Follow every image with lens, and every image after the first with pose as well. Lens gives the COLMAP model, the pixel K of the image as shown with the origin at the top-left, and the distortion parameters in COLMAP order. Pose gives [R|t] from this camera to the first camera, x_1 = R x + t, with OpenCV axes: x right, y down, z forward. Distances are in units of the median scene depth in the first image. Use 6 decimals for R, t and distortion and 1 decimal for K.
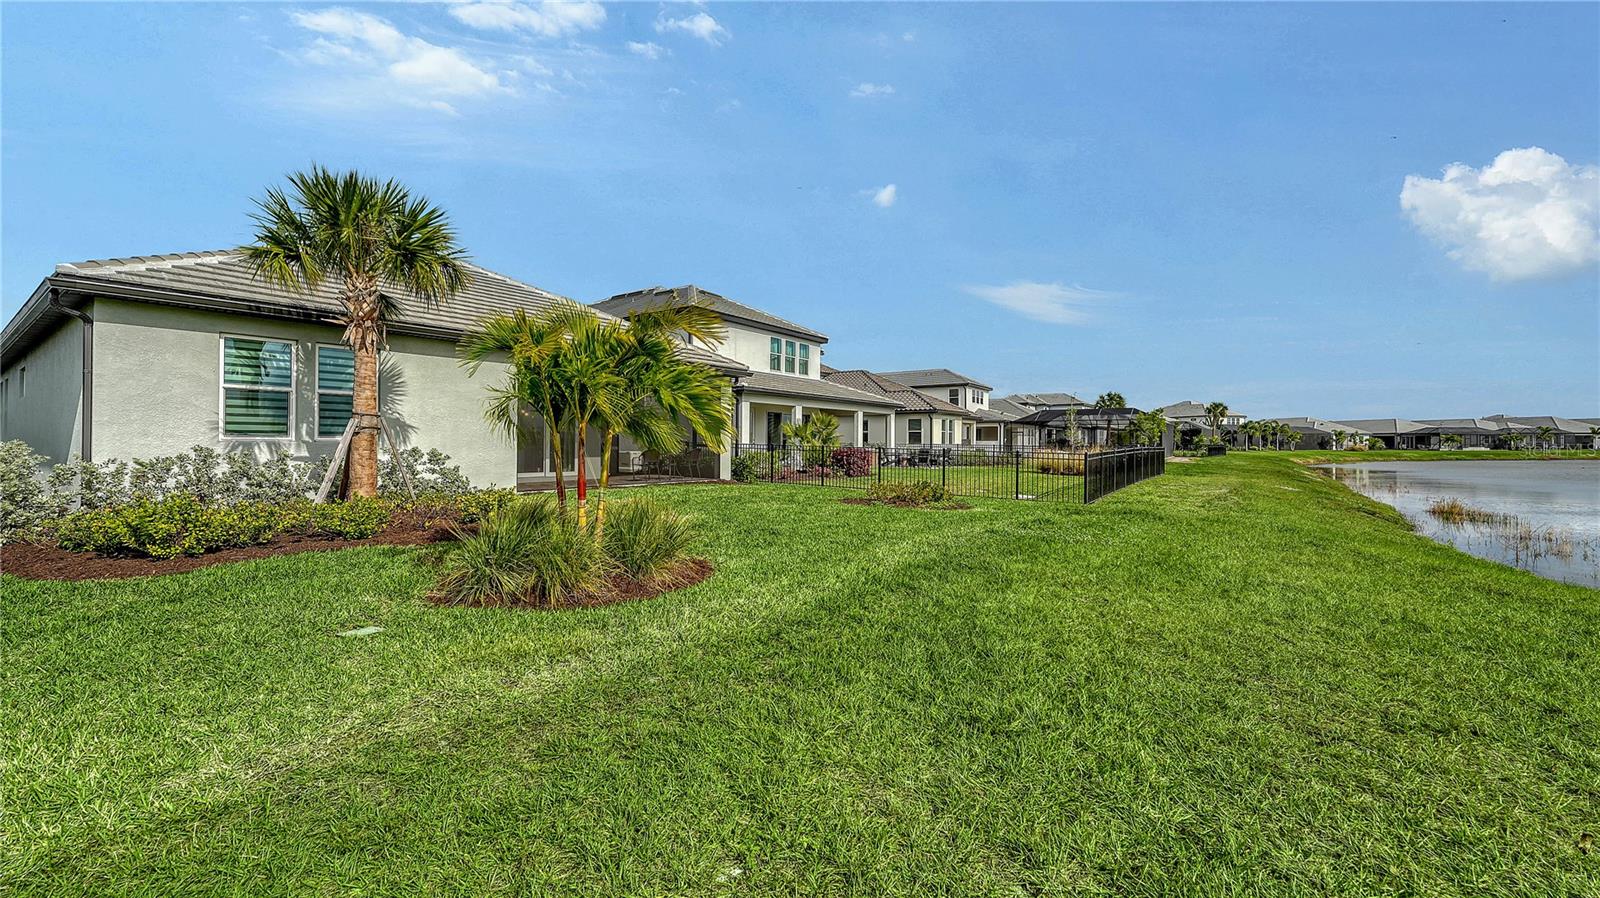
lens RADIAL K [[651.7, 0, 808.6], [0, 651.7, 446.8], [0, 0, 1]] dist [0.000500, 0.000069]
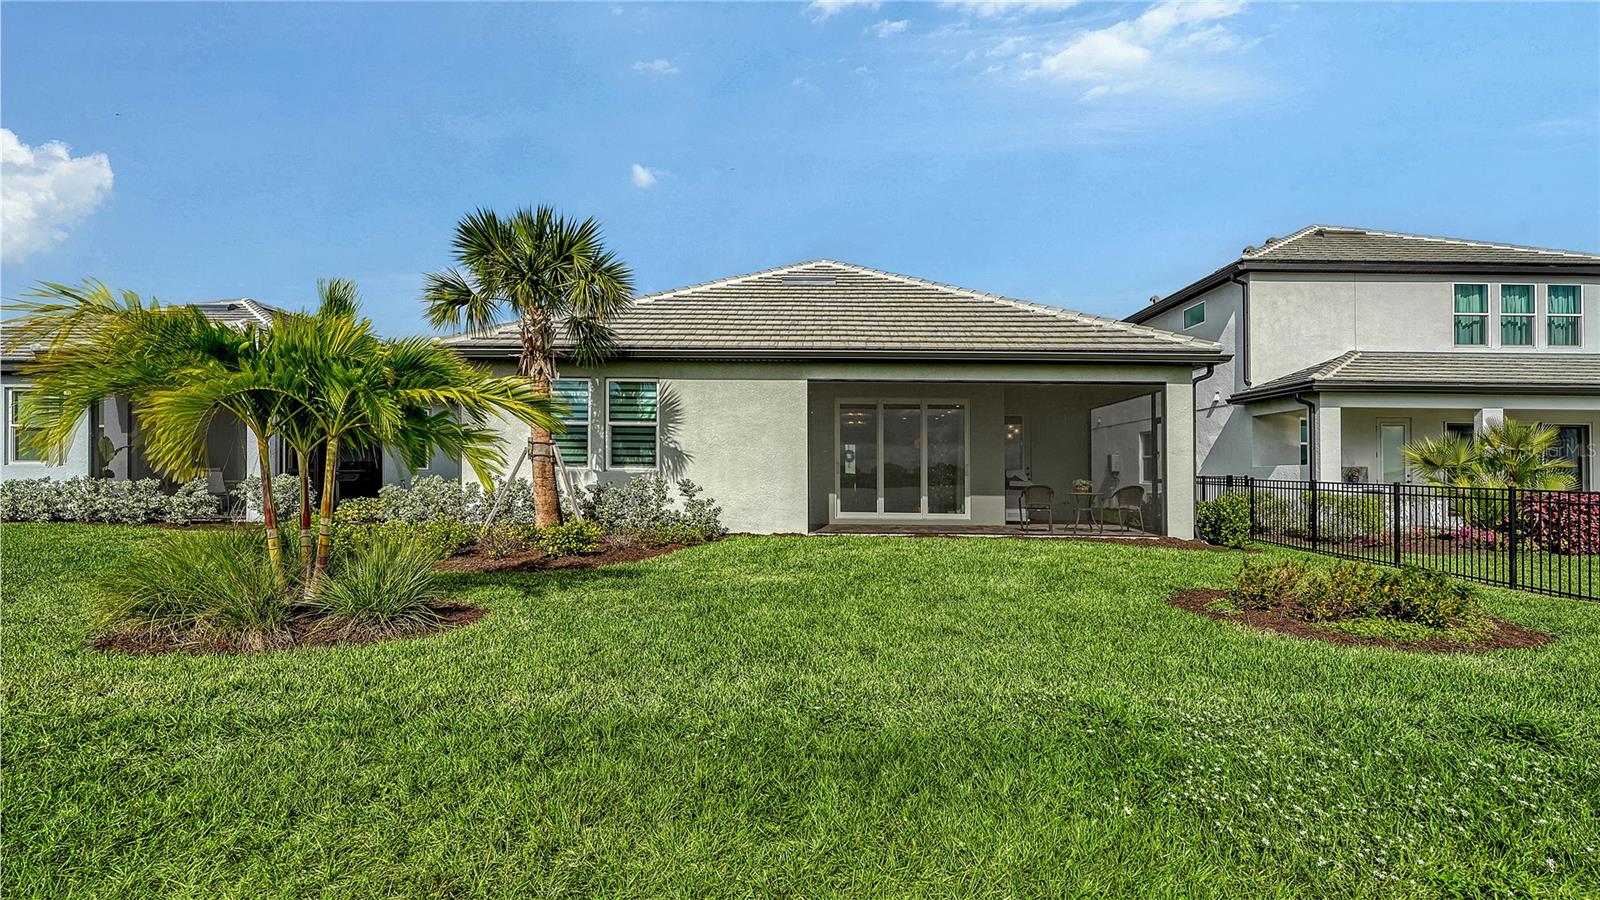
lens RADIAL K [[787.0, 0, 791.8], [0, 787.0, 477.0], [0, 0, 1]] dist [-0.004642, -0.000552]
pose [[0.566586, 0.004894, -0.823988, 0.408073], [-0.013962, 0.999896, -0.003662, 0.001934], [0.823885, 0.013579, 0.566595, 0.451828]]
